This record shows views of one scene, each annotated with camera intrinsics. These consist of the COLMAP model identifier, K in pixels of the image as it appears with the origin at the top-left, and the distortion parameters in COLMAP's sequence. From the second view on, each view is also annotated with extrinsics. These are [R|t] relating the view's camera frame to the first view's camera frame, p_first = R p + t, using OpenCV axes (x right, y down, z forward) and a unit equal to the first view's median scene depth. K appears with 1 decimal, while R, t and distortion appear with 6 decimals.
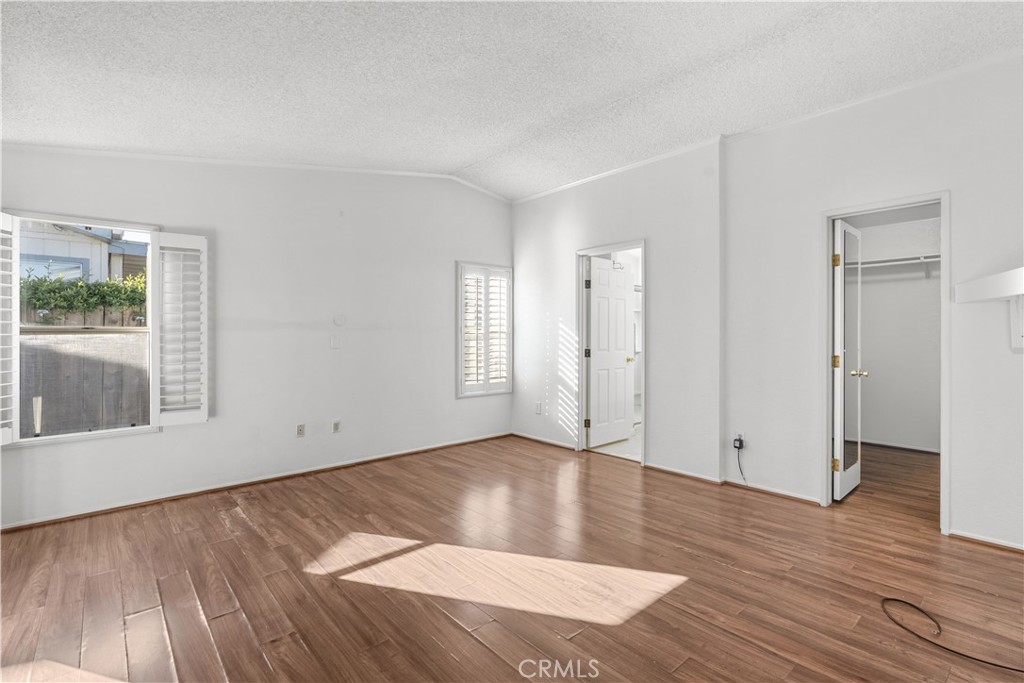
lens RADIAL K [[471.3, 0, 514.8], [0, 471.3, 338.4], [0, 0, 1]] dist [-0.002763, -0.000479]
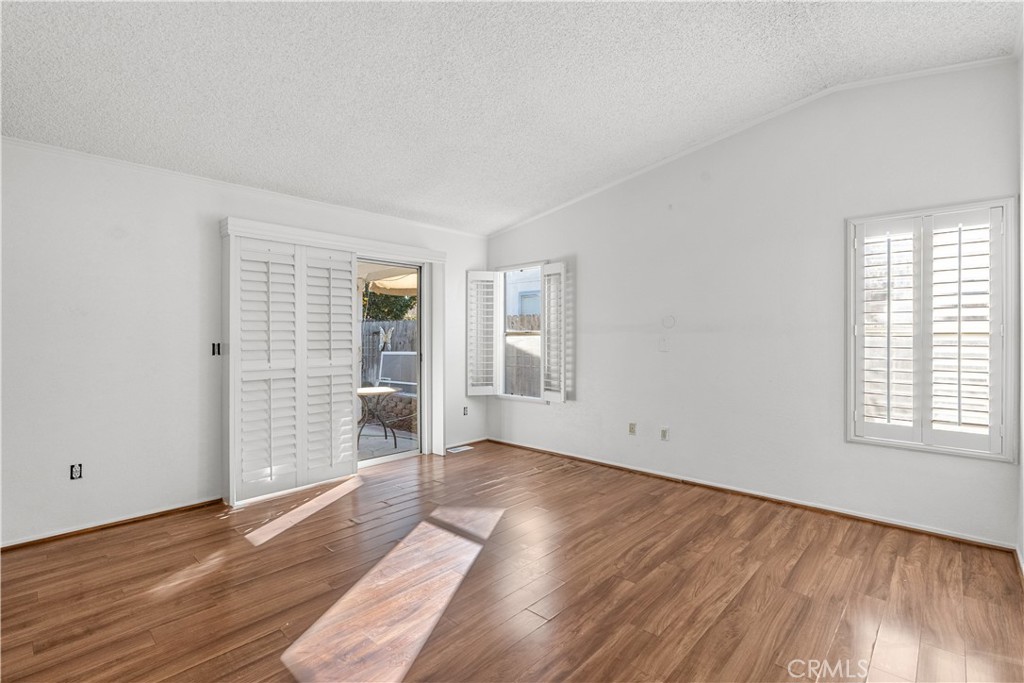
lens RADIAL K [[471.3, 0, 514.7], [0, 471.3, 336.6], [0, 0, 1]] dist [-0.002763, -0.000479]
pose [[0.110742, 0.010342, -0.993795, 0.568211], [-0.002956, 0.999945, 0.010077, -0.018877], [0.993845, 0.001821, 0.110767, 0.640838]]
